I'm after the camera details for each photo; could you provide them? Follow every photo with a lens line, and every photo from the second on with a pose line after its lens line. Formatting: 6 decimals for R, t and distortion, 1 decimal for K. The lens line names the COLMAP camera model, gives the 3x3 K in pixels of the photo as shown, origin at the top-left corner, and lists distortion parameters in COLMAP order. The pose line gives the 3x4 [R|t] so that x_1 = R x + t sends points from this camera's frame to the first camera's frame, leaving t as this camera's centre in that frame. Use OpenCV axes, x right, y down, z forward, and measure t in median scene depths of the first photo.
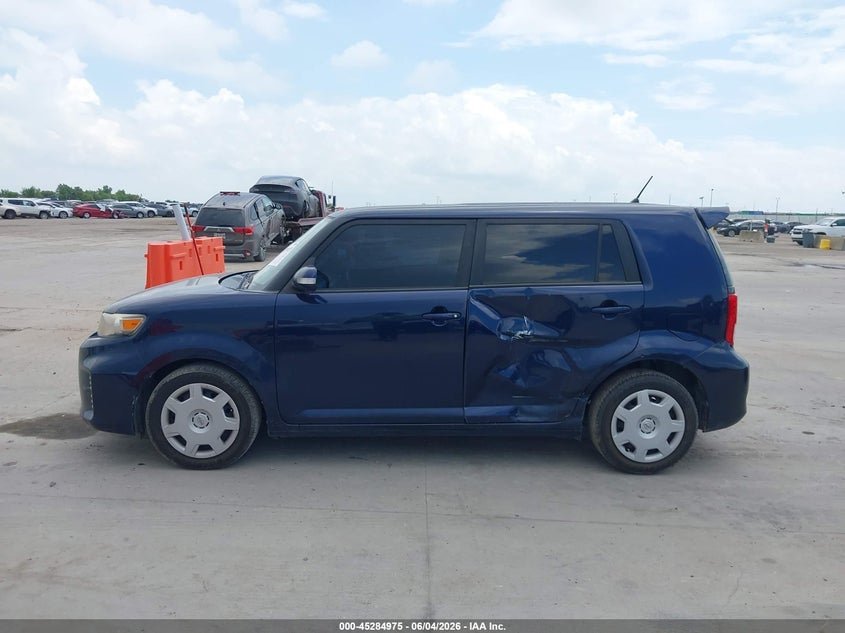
lens RADIAL K [[693.2, 0, 422.5], [0, 693.2, 316.5], [0, 0, 1]] dist [-0.004424, -0.011630]
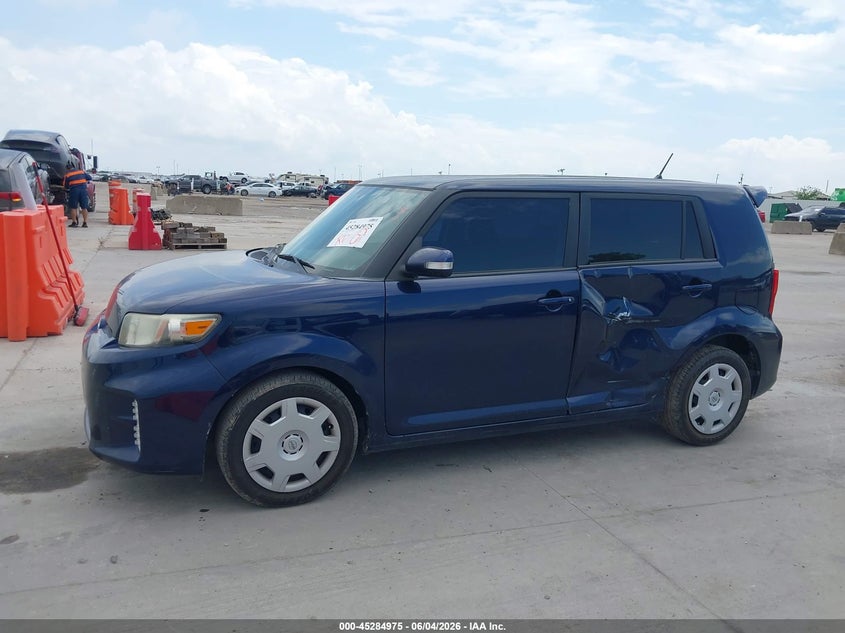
lens RADIAL K [[693.2, 0, 422.5], [0, 693.2, 316.5], [0, 0, 1]] dist [-0.004424, -0.011630]
pose [[0.926595, -0.047813, 0.373008, -0.459362], [0.031018, 0.998222, 0.050904, -0.029904], [-0.374778, -0.035598, 0.926431, 0.216183]]
